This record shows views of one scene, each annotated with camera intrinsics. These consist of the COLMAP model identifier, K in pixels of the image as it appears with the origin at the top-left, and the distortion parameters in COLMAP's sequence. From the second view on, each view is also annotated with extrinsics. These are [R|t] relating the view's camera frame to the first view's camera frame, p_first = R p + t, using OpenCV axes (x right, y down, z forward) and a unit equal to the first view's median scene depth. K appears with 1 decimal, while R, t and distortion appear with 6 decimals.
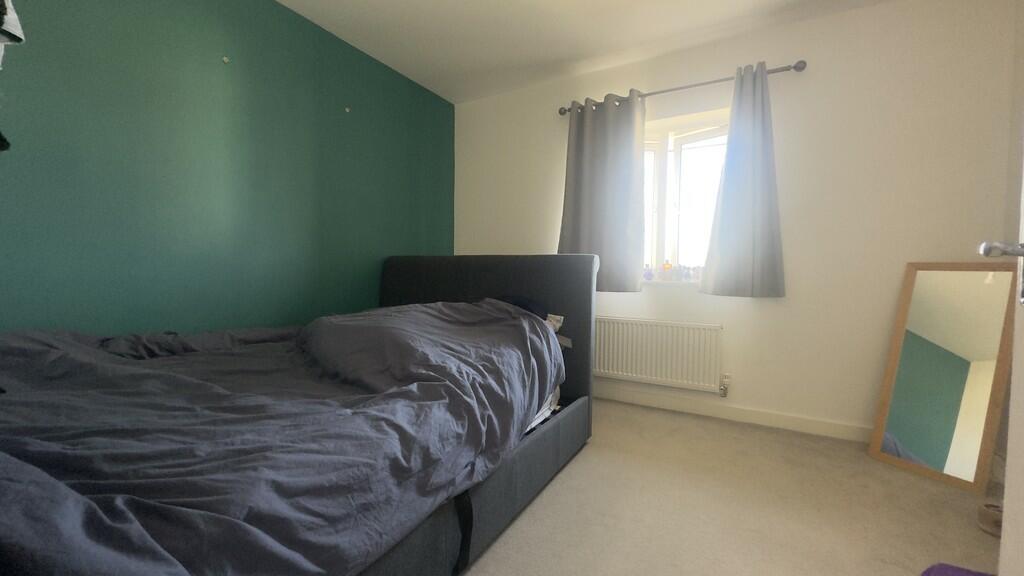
lens RADIAL K [[409.6, 0, 510.8], [0, 409.6, 288.0], [0, 0, 1]] dist [-0.000331, 0.000291]
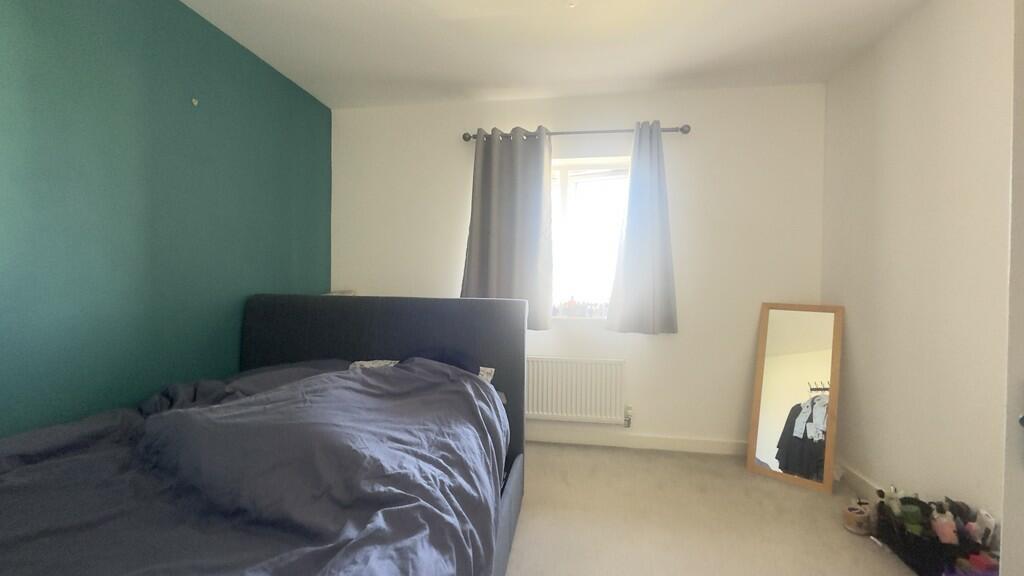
lens RADIAL K [[420.6, 0, 547.7], [0, 420.6, 305.5], [0, 0, 1]] dist [0.000521, 0.000215]
pose [[0.931753, -0.008545, 0.362992, -0.128468], [0.014894, 0.999781, -0.014695, -0.070885], [-0.362787, 0.019099, 0.931676, 0.105065]]
